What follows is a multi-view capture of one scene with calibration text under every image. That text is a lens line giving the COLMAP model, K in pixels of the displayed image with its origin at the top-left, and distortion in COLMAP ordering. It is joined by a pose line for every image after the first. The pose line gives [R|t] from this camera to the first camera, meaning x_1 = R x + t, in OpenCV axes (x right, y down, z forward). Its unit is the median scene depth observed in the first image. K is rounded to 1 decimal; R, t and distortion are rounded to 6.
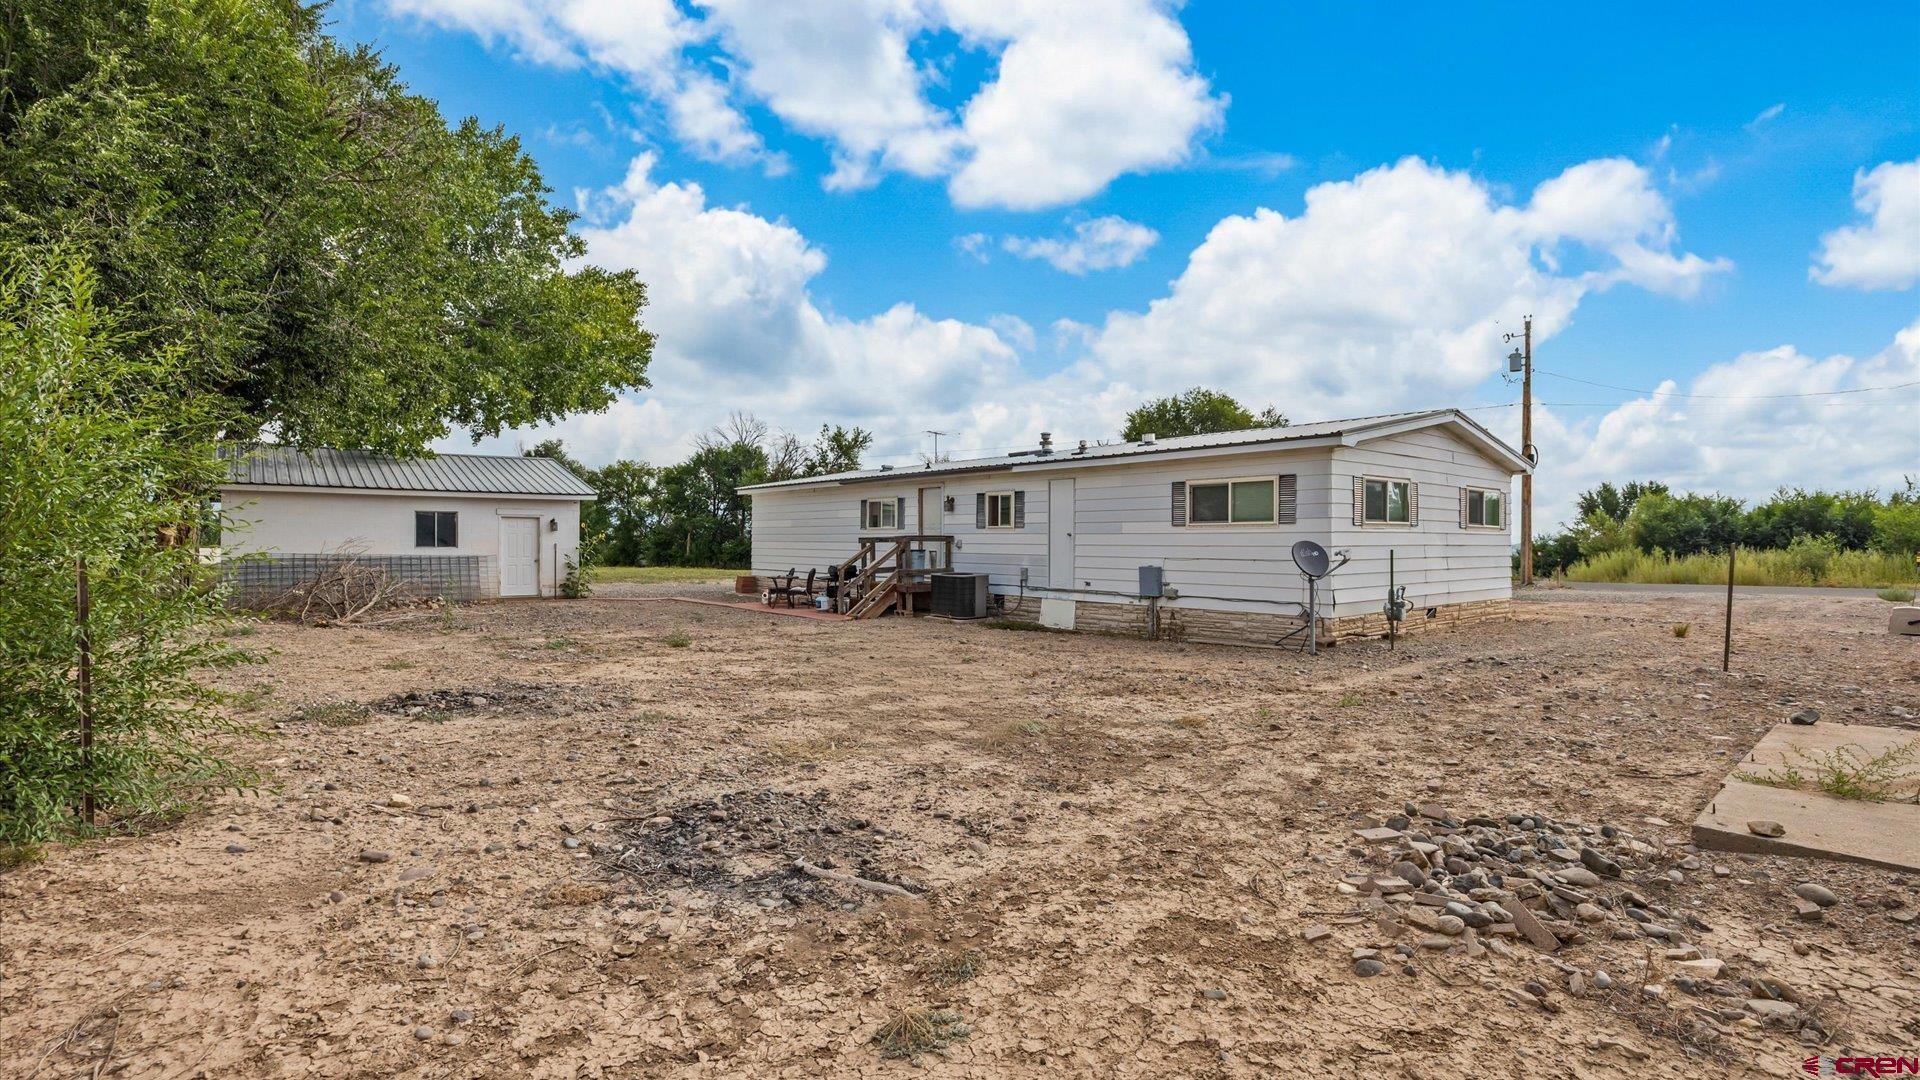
lens RADIAL K [[858.8, 0, 963.0], [0, 858.8, 533.8], [0, 0, 1]] dist [-0.004189, -0.000382]
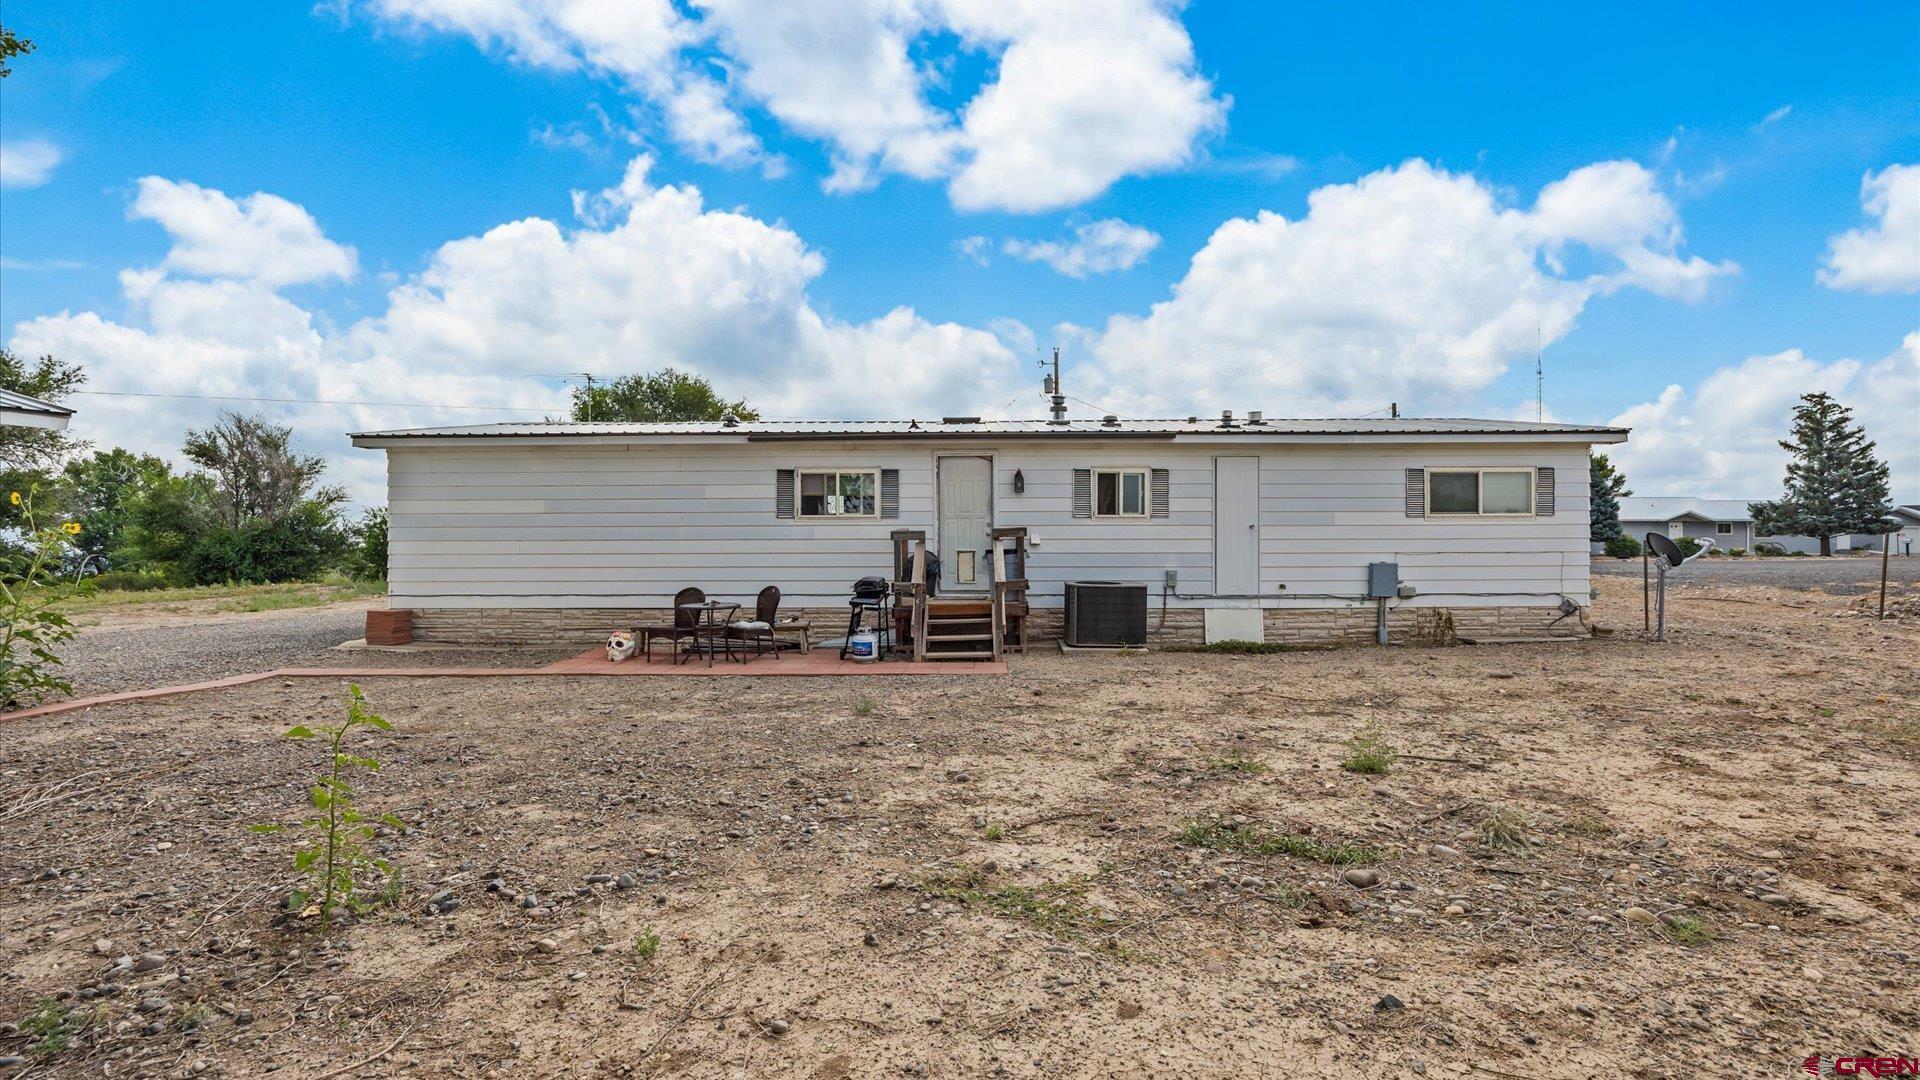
lens RADIAL K [[775.5, 0, 950.1], [0, 775.5, 542.7], [0, 0, 1]] dist [-0.010200, -0.000168]
pose [[0.660827, -0.016550, 0.750356, -0.589825], [0.000041, 0.999758, 0.022014, -0.000015], [-0.750538, -0.014517, 0.660668, 0.717783]]
